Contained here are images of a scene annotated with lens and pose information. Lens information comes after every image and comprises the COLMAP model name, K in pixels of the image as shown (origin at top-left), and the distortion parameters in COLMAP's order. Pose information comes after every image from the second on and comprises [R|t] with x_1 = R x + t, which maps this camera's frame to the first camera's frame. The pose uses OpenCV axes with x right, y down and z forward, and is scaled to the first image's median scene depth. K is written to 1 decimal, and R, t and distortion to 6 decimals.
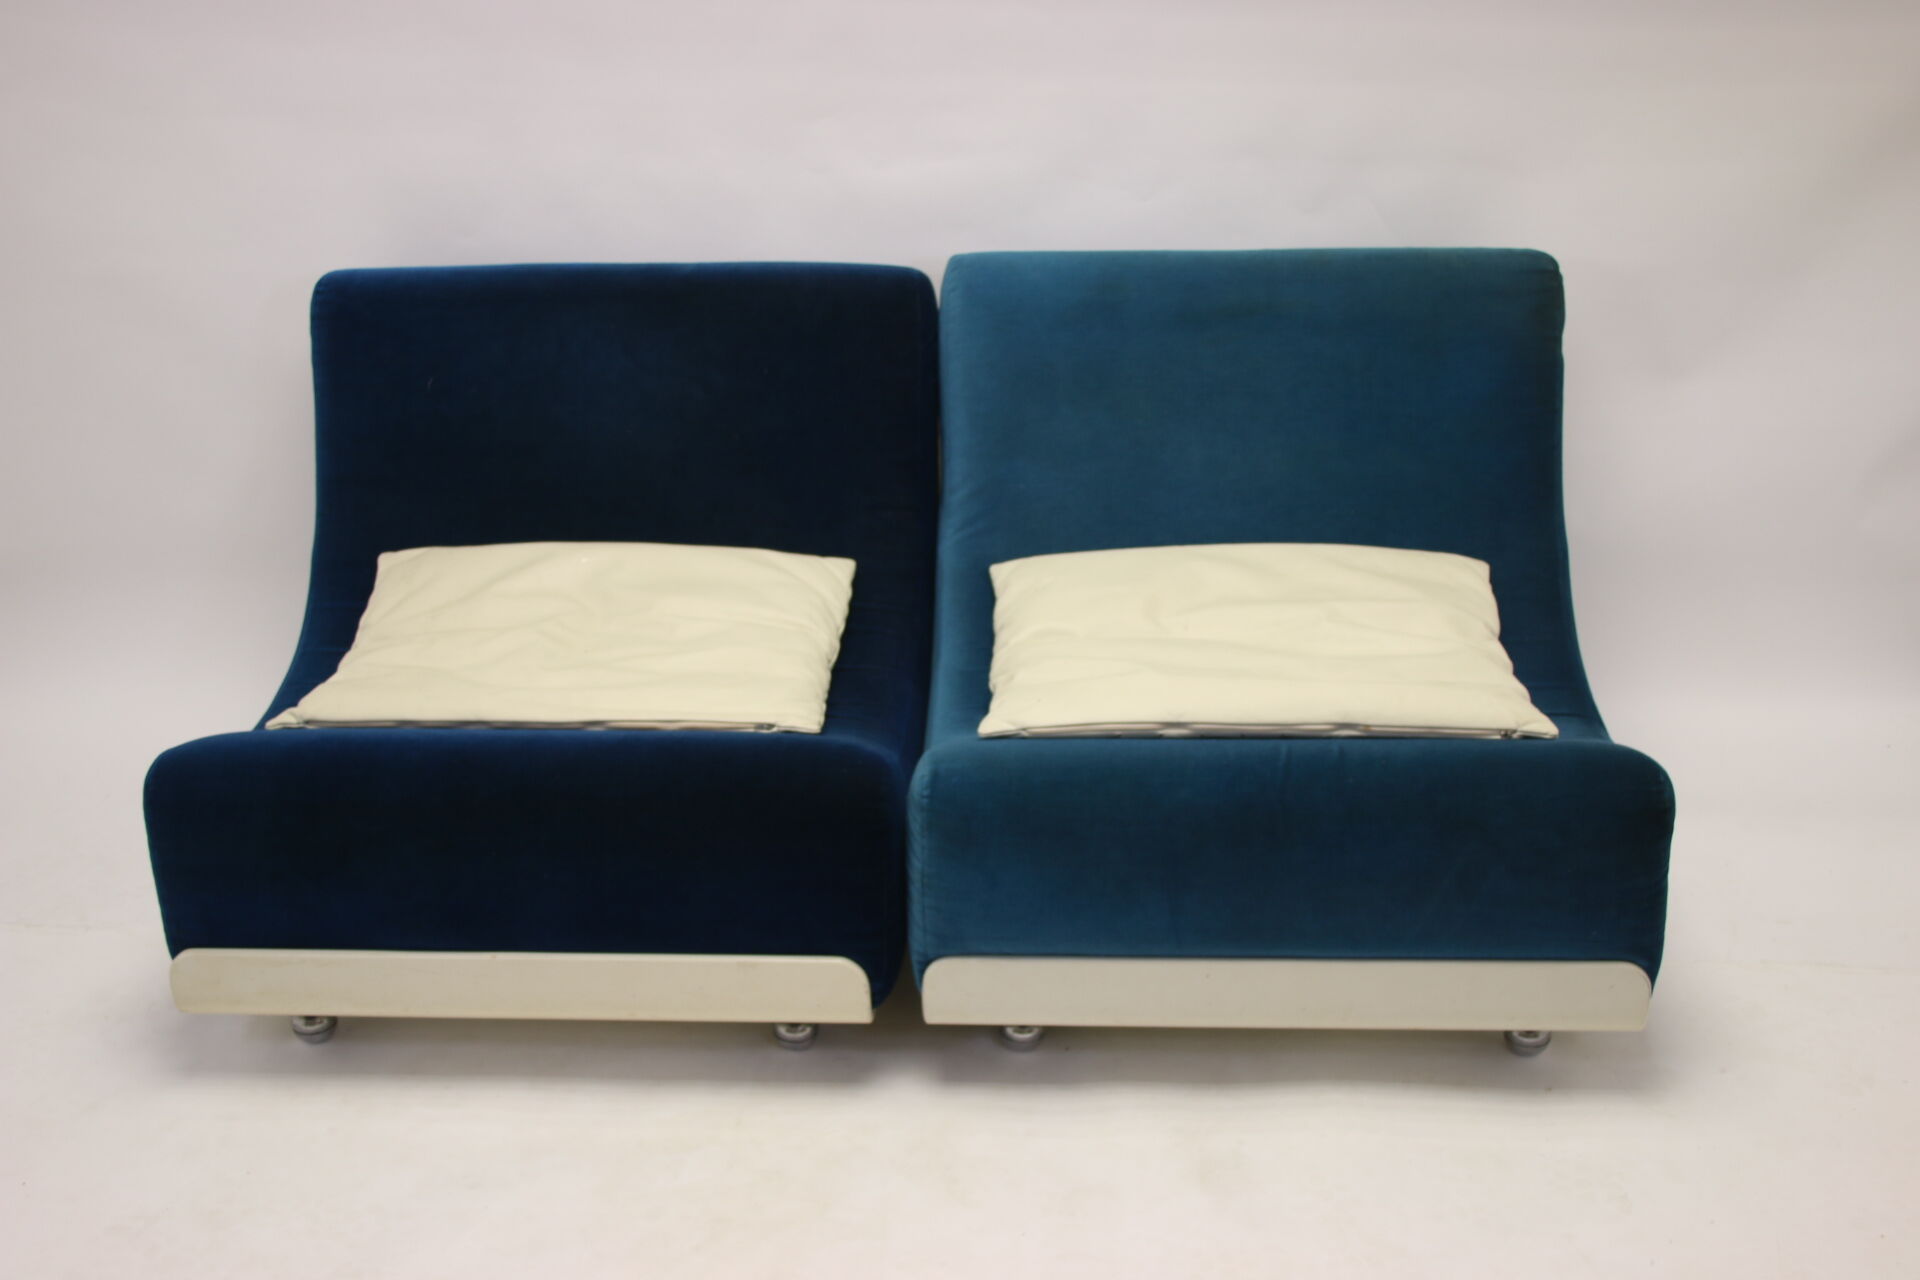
lens RADIAL K [[2294.4, 0, 962.8], [0, 2294.4, 641.3], [0, 0, 1]] dist [-0.036785, 0.000000]
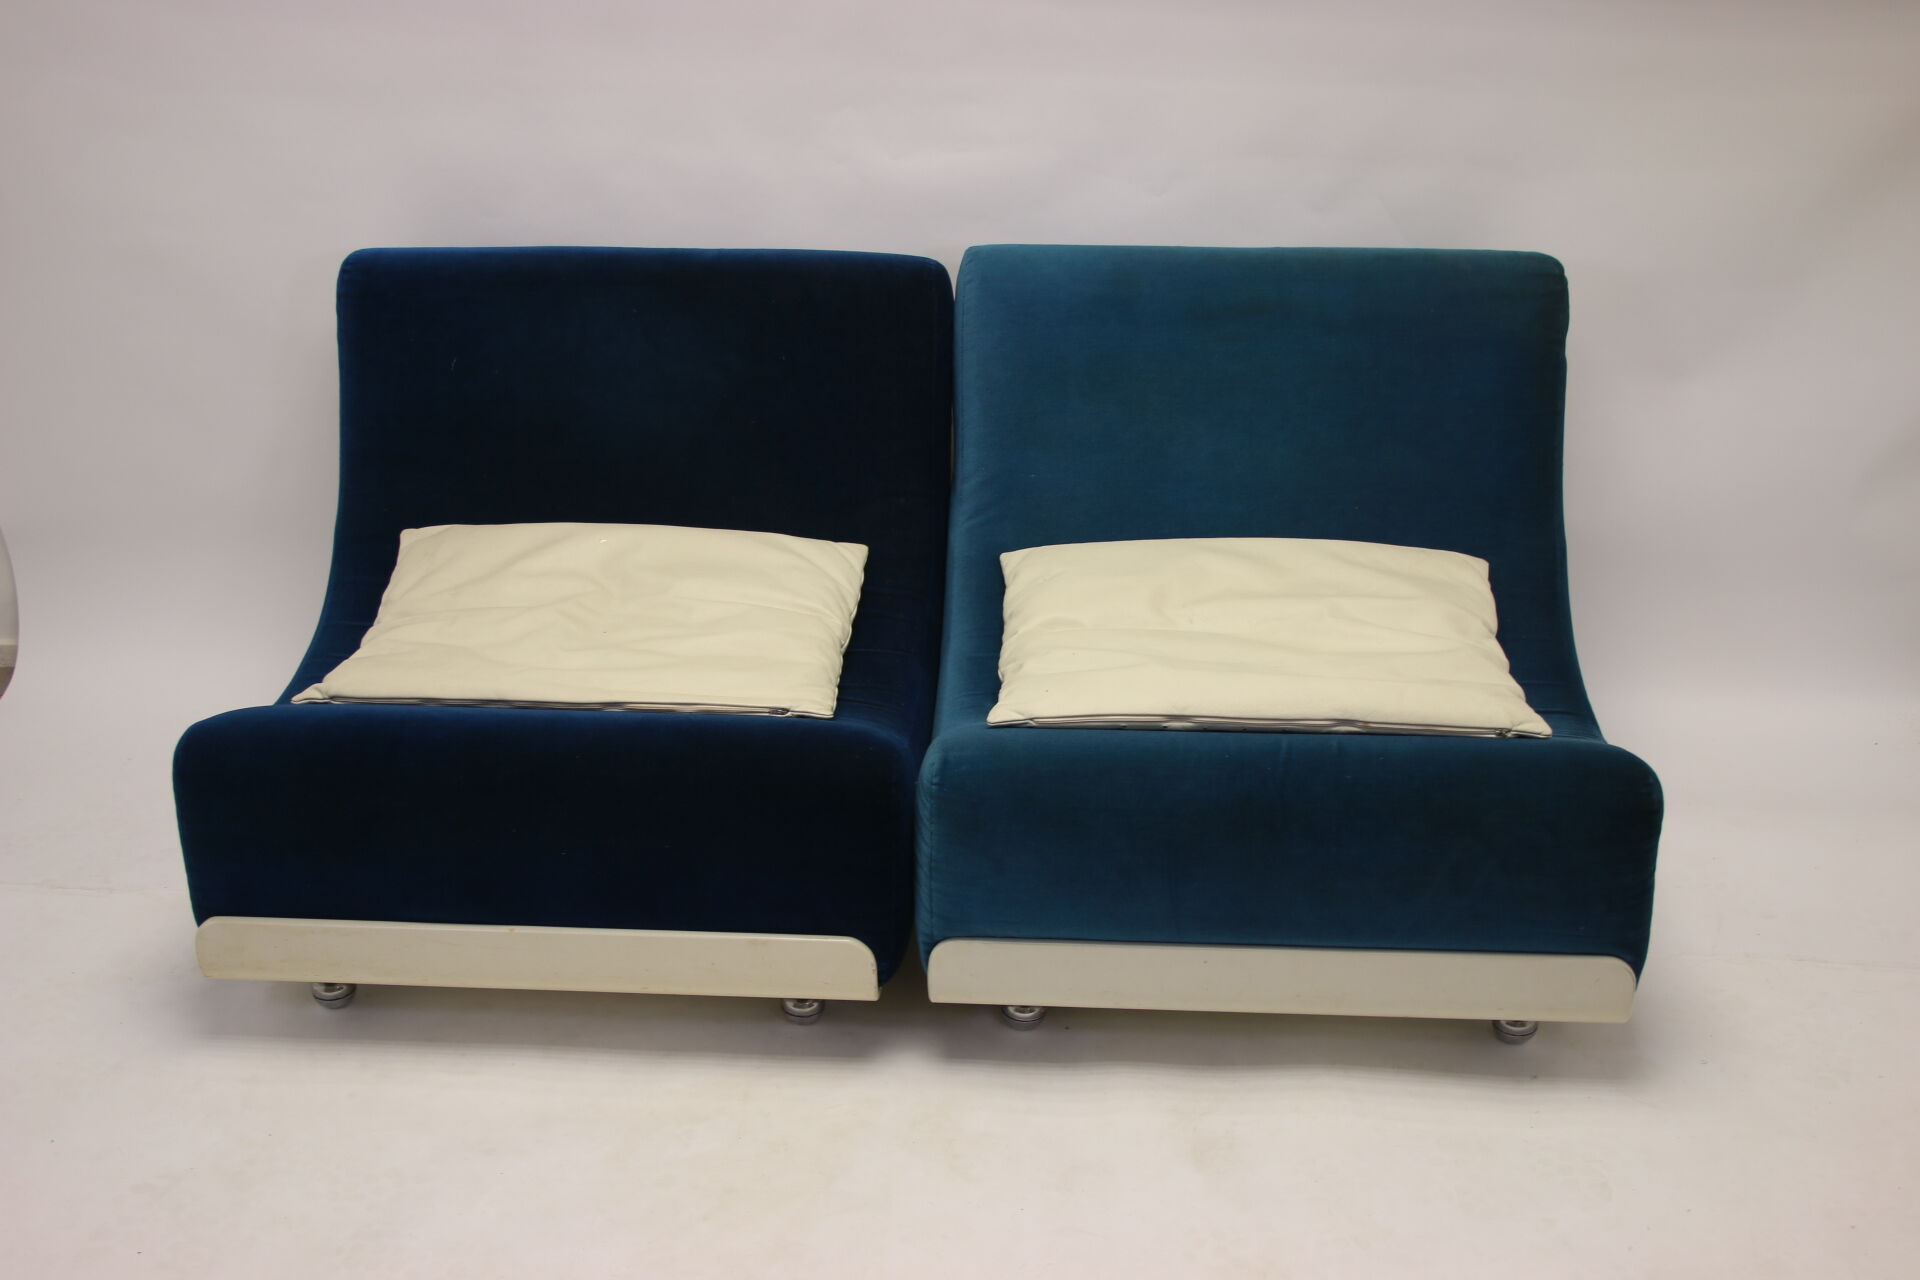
lens RADIAL K [[2294.4, 0, 964.2], [0, 2294.4, 646.0], [0, 0, 1]] dist [-0.036785, 0.000000]
pose [[0.999815, 0.019155, 0.001648, -0.005522], [-0.019187, 0.999567, 0.022298, -0.015610], [-0.001220, -0.022326, 0.999750, -0.023745]]
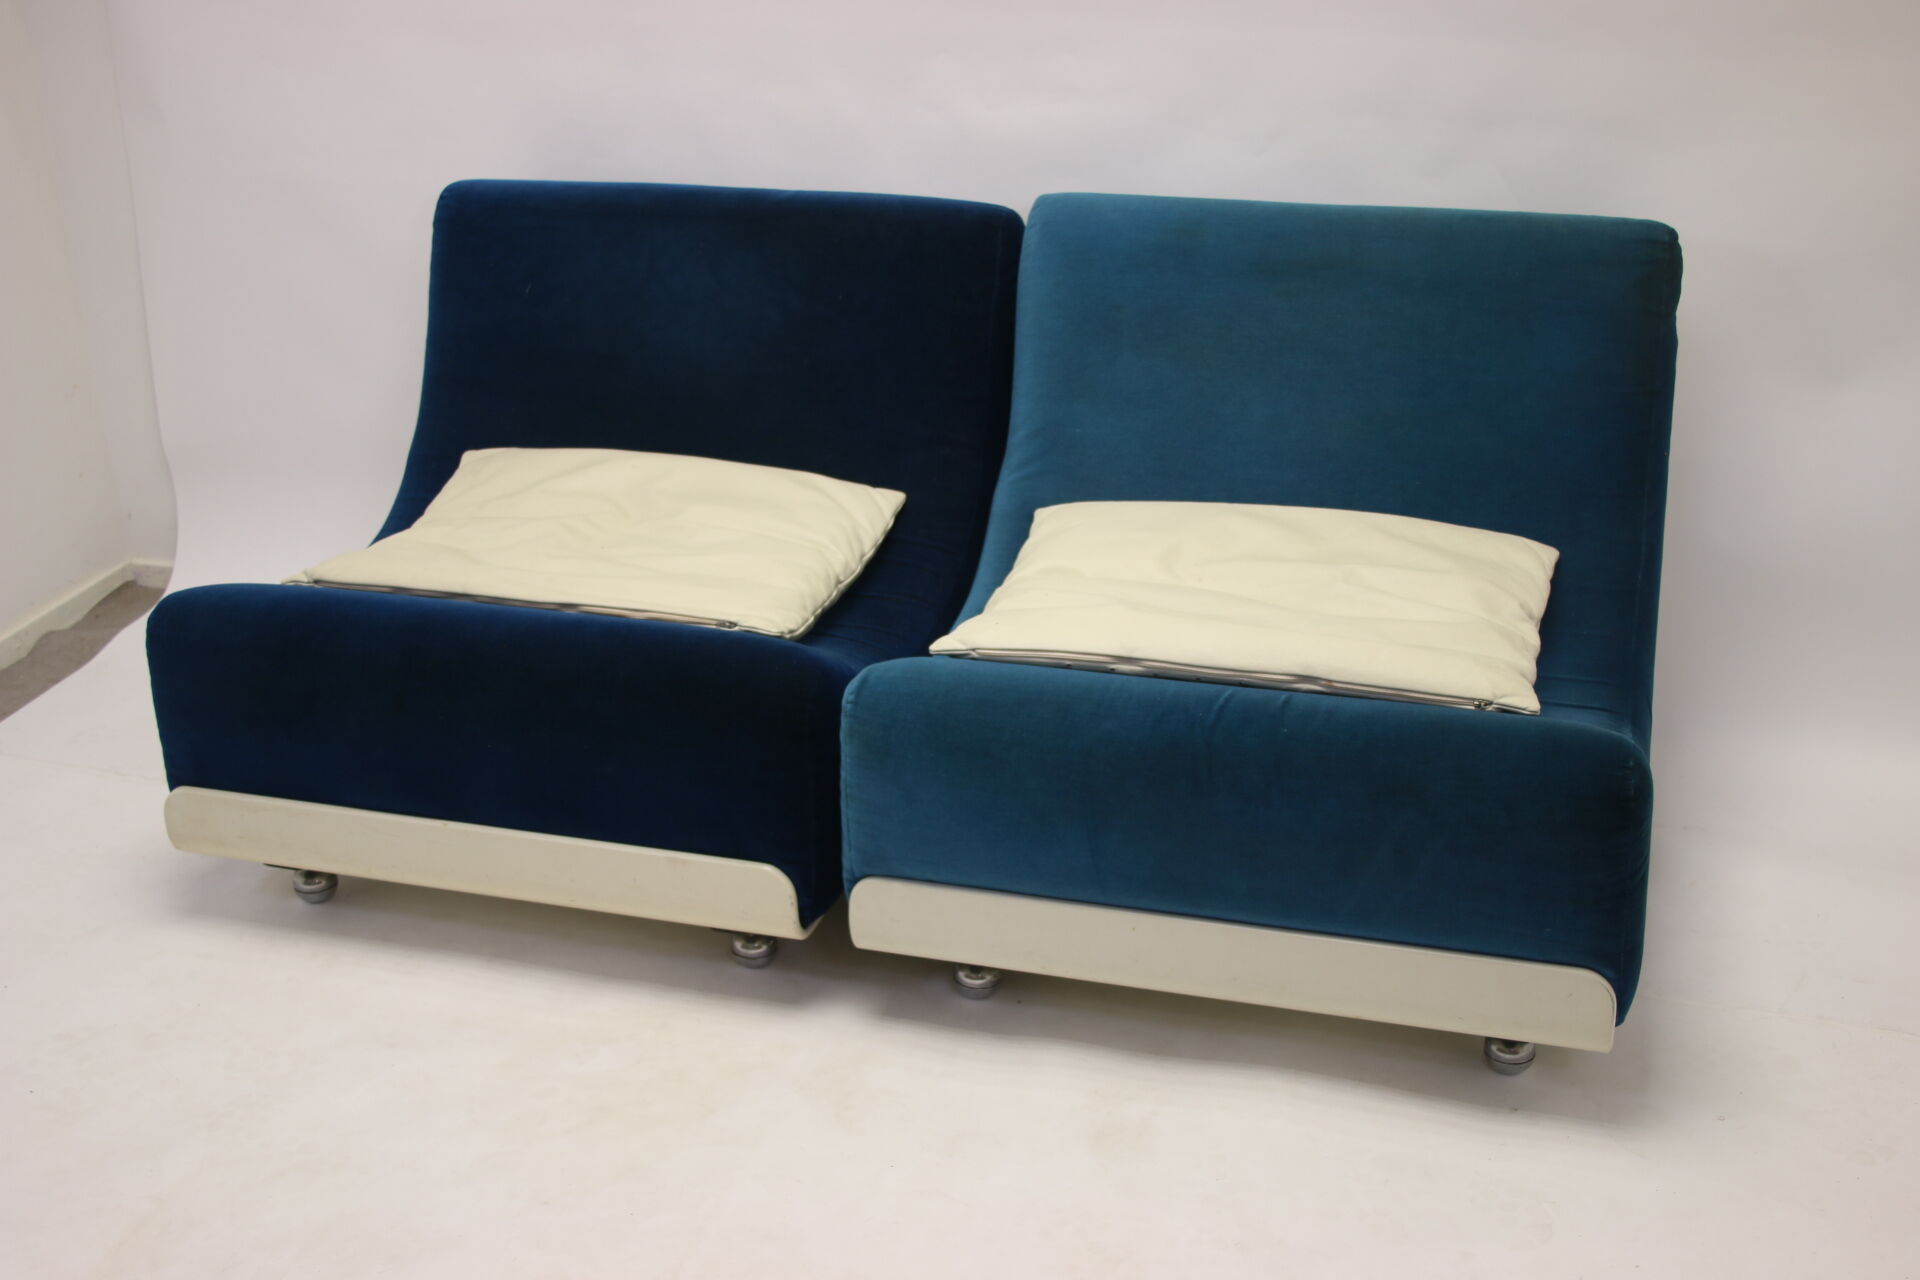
lens RADIAL K [[2294.4, 0, 956.5], [0, 2294.4, 634.5], [0, 0, 1]] dist [-0.036785, 0.000000]
pose [[0.970064, 0.096580, -0.222821, 0.219114], [-0.106692, 0.993718, -0.033773, 0.061277], [0.218159, 0.056535, 0.974274, 0.057290]]
